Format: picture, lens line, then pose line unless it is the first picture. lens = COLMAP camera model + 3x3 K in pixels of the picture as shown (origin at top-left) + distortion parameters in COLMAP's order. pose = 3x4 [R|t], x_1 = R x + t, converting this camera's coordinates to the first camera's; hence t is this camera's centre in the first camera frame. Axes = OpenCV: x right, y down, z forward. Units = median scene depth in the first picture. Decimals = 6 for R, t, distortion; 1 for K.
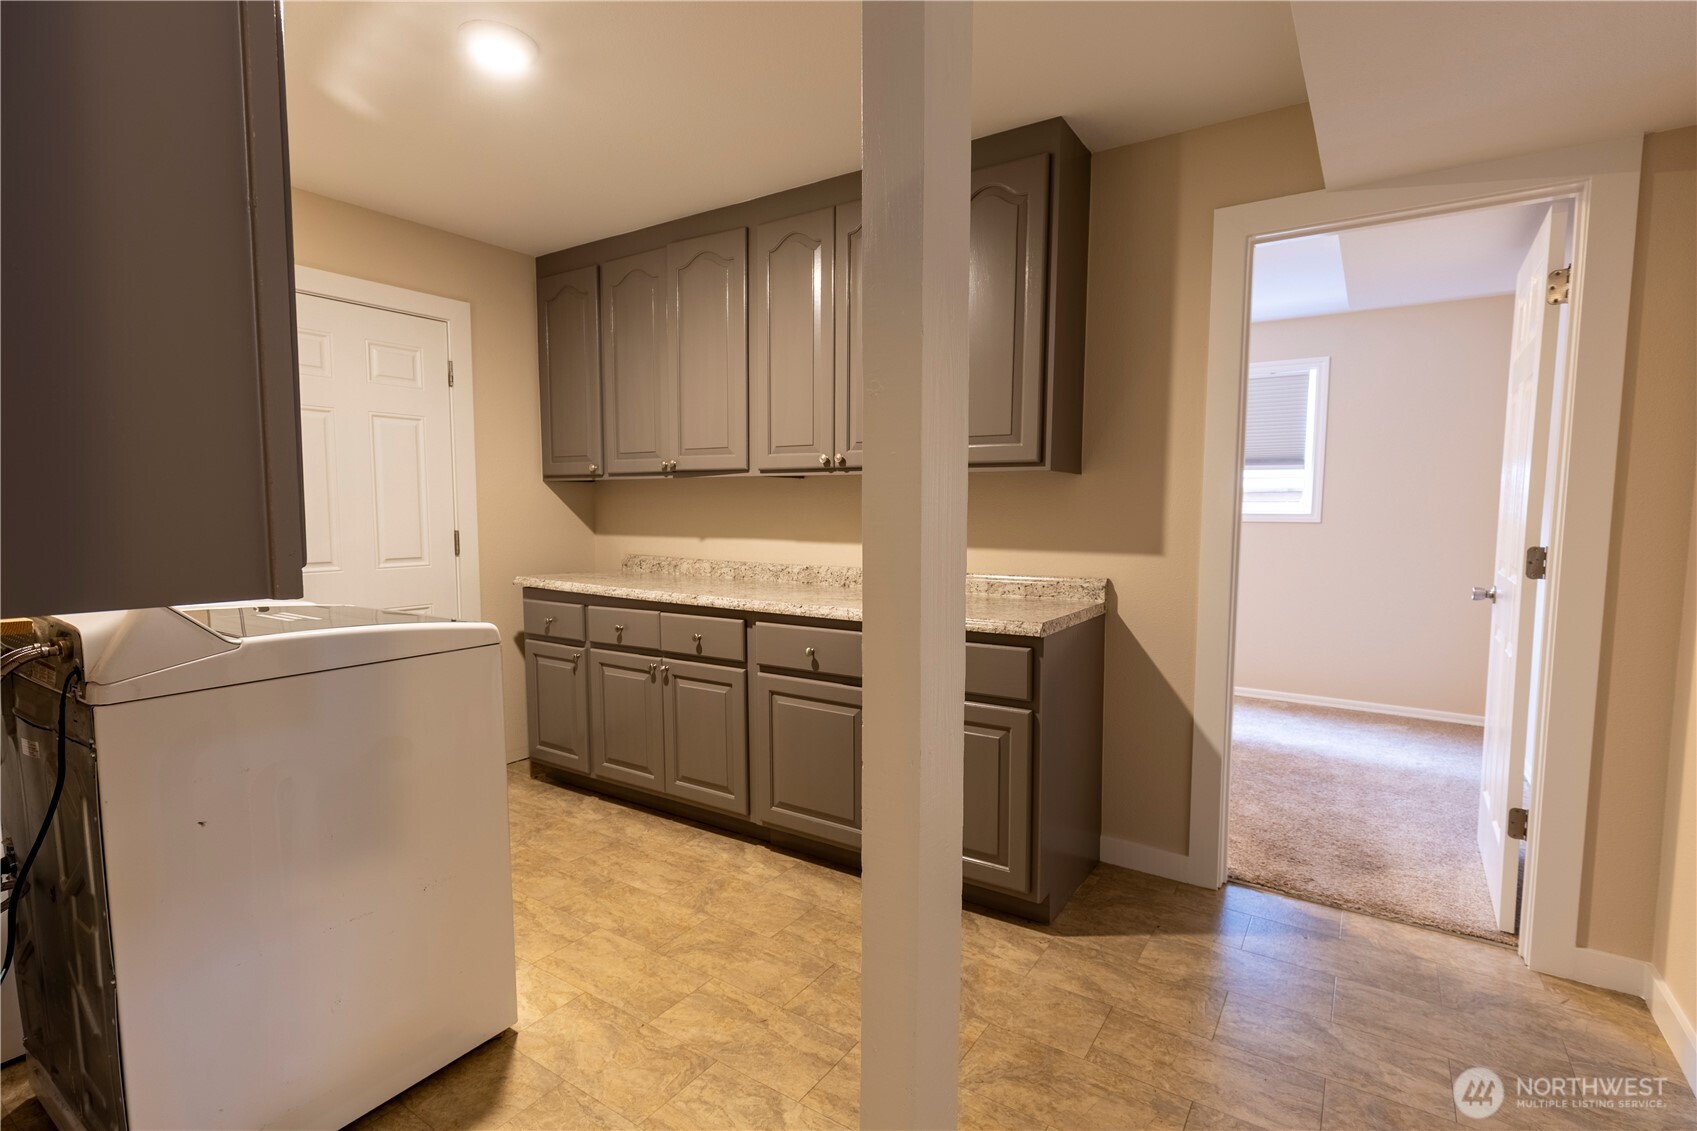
lens RADIAL K [[796.1, 0, 849.8], [0, 796.1, 572.2], [0, 0, 1]] dist [-0.002400, -0.000584]
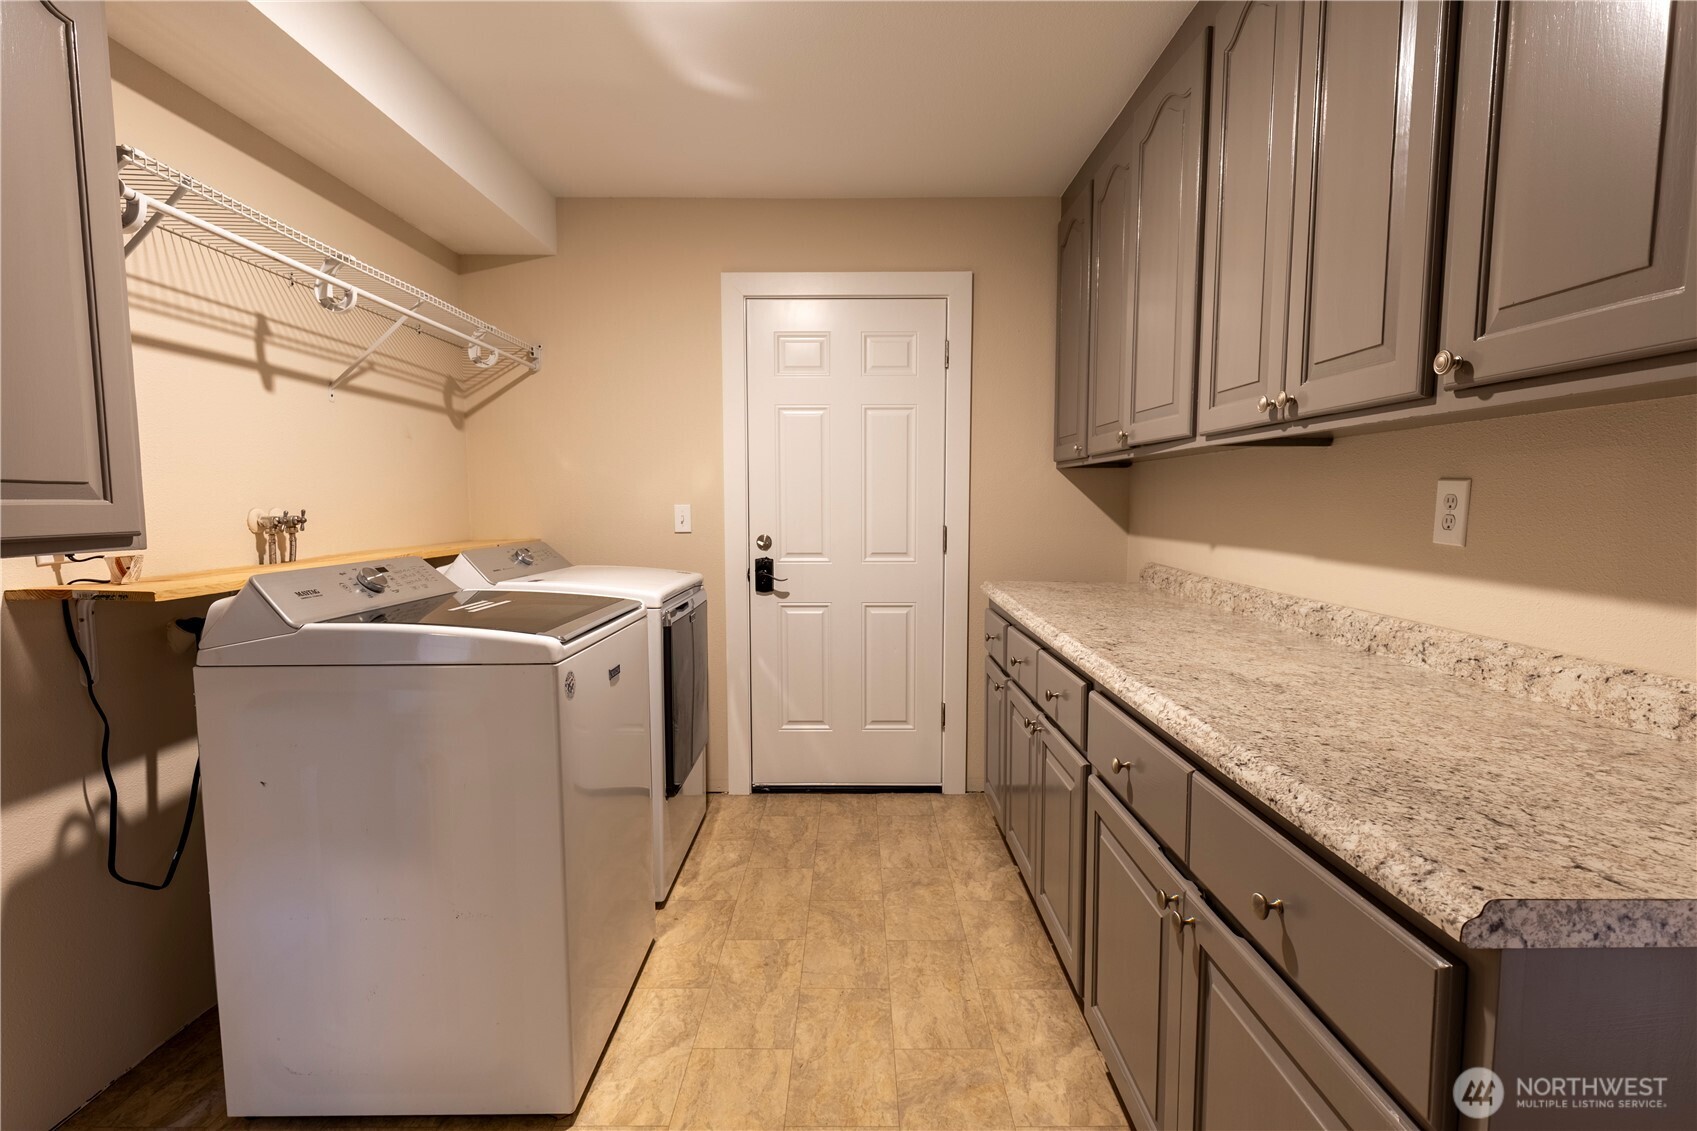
lens RADIAL K [[796.1, 0, 848.6], [0, 796.1, 569.9], [0, 0, 1]] dist [-0.002400, -0.000584]
pose [[0.552909, 0.069206, -0.830363, 0.245391], [-0.063871, 0.997133, 0.040576, -0.036685], [0.830790, 0.030601, 0.555744, 0.461820]]
